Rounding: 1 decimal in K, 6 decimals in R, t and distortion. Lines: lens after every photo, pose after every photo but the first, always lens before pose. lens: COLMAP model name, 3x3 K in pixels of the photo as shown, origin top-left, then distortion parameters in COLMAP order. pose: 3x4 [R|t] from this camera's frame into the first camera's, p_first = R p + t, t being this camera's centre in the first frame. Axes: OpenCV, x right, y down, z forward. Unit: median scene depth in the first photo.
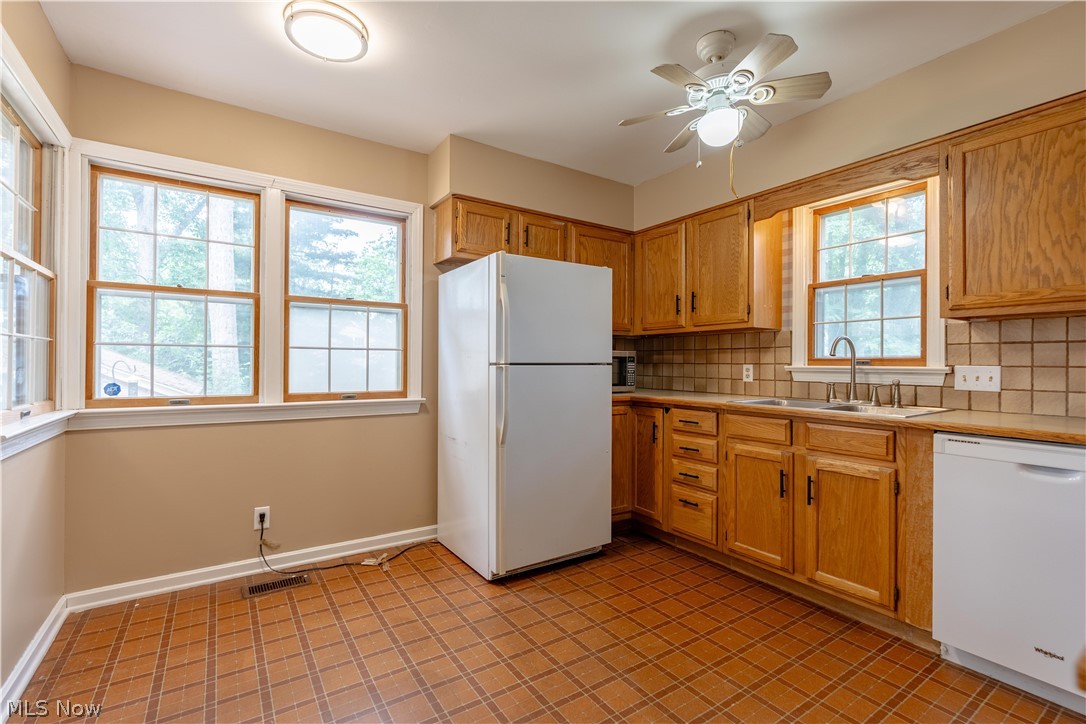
lens RADIAL K [[485.5, 0, 543.5], [0, 485.5, 365.0], [0, 0, 1]] dist [-0.000737, 0.000933]
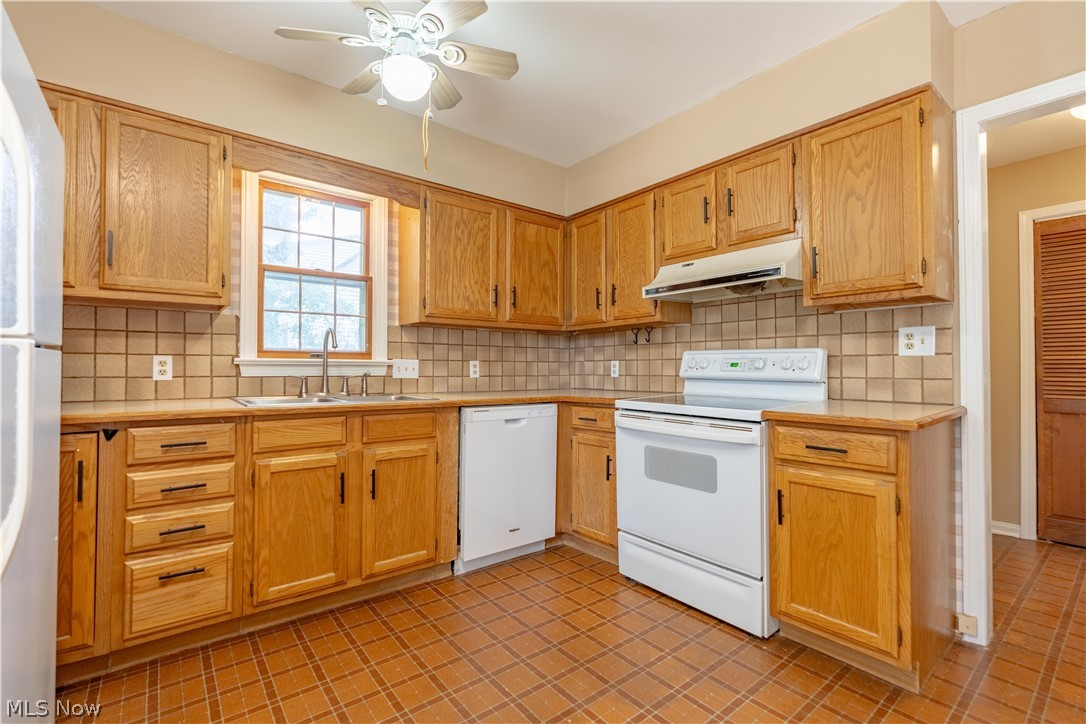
lens RADIAL K [[485.5, 0, 543.6], [0, 485.5, 364.5], [0, 0, 1]] dist [-0.000737, 0.000933]
pose [[-0.078667, 0.000456, 0.996901, -0.407654], [-0.002993, 0.999995, -0.000694, 0.013744], [-0.996896, -0.003038, -0.078665, 0.653451]]
